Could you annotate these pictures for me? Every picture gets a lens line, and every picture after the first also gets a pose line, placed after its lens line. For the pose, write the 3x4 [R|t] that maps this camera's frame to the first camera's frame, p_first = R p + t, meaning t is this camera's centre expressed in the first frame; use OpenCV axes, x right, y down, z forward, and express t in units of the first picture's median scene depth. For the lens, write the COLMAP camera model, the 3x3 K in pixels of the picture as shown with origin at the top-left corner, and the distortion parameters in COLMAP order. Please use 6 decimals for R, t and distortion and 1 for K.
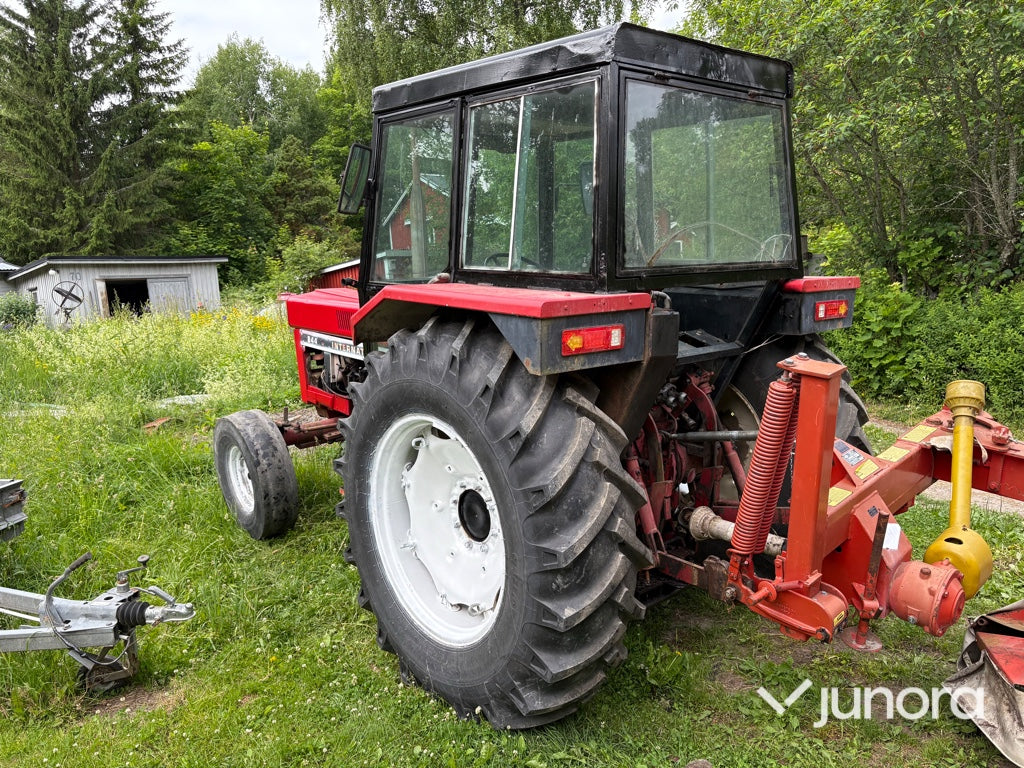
lens RADIAL K [[772.9, 0, 507.0], [0, 772.9, 387.1], [0, 0, 1]] dist [0.068581, -0.076786]
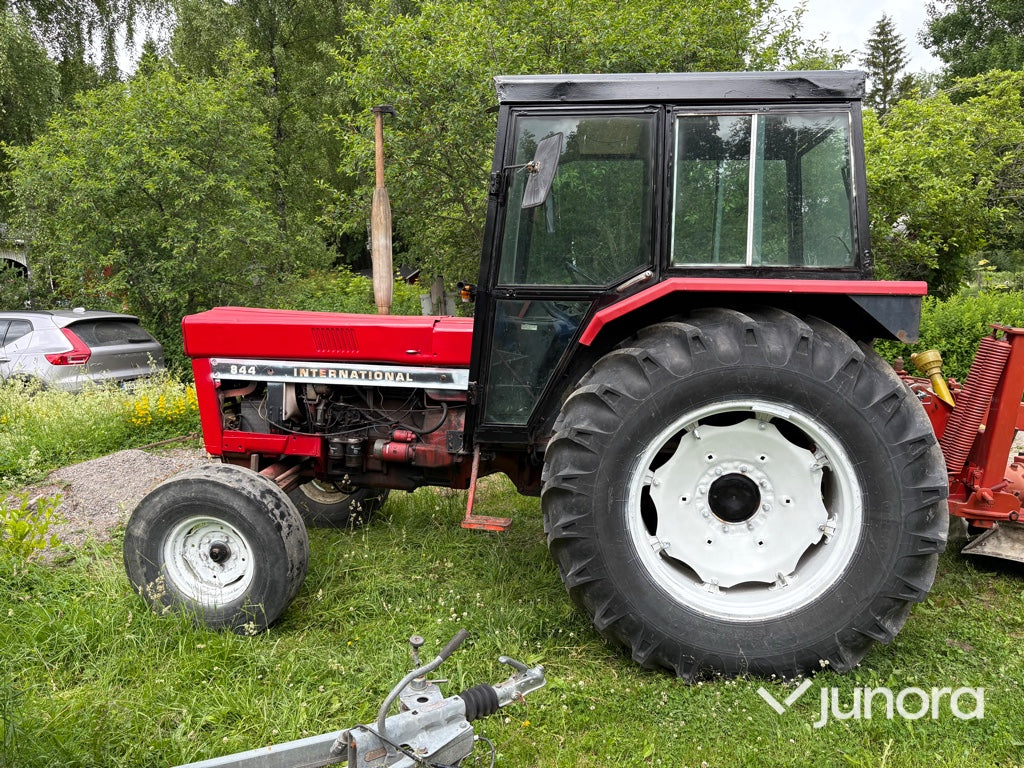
lens RADIAL K [[783.0, 0, 514.3], [0, 783.0, 388.8], [0, 0, 1]] dist [0.048947, -0.054281]
pose [[0.733787, -0.065860, 0.676180, -0.812031], [0.110662, 0.993585, -0.023315, 0.008942], [-0.670306, 0.091936, 0.736368, 0.335429]]
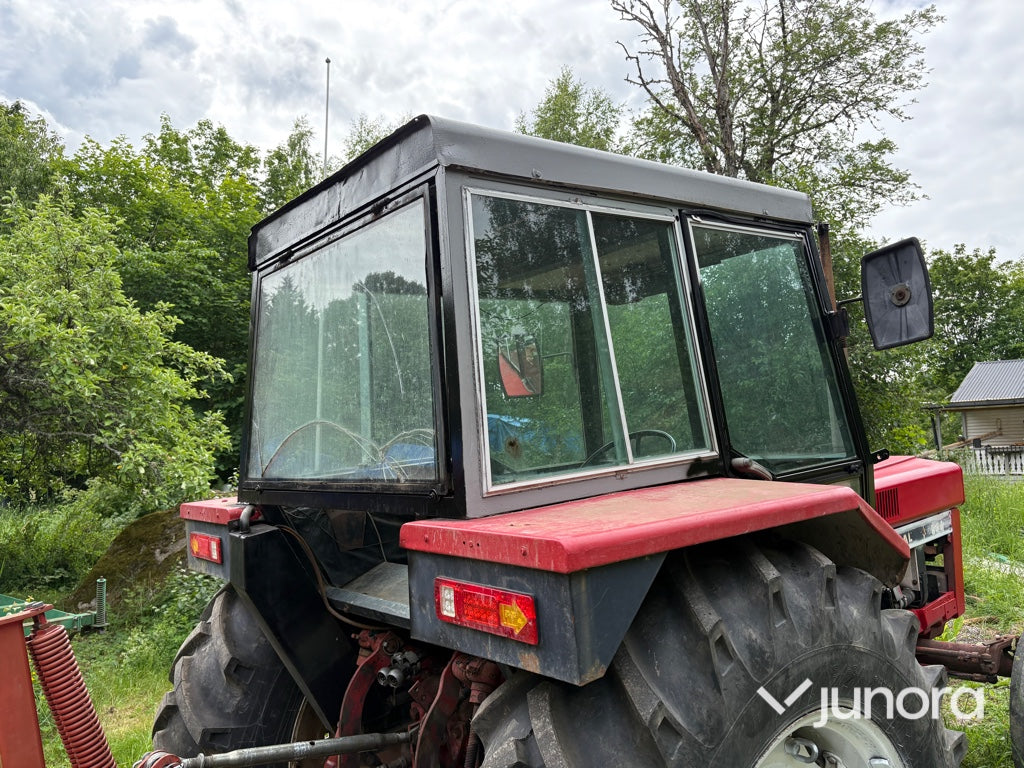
lens RADIAL K [[776.8, 0, 512.1], [0, 776.8, 389.8], [0, 0, 1]] dist [0.078193, -0.104165]
pose [[-0.016533, -0.031743, -0.999359, 0.772679], [-0.104497, 0.994077, -0.029847, -0.188634], [0.994388, 0.103937, -0.019752, 0.946731]]
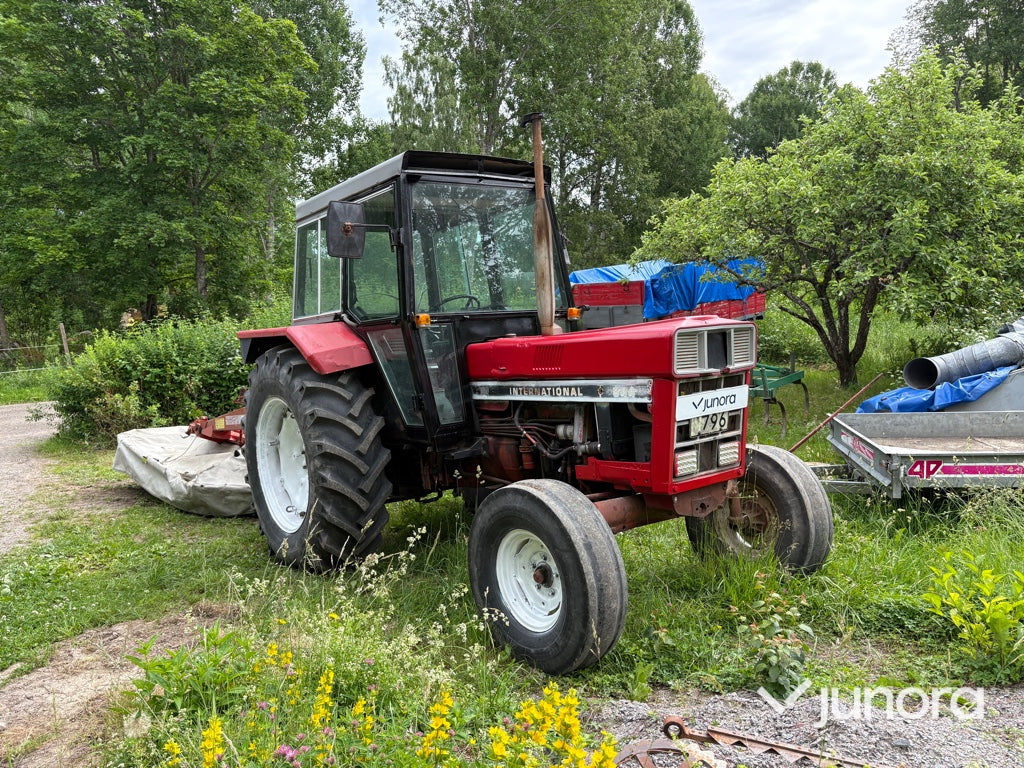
lens RADIAL K [[772.9, 0, 507.0], [0, 772.9, 387.1], [0, 0, 1]] dist [0.068581, -0.076786]
pose [[-0.995221, 0.074925, 0.062613, -0.155354], [0.088165, 0.965138, 0.246445, -0.354038], [-0.041965, 0.250787, -0.967132, 2.403977]]
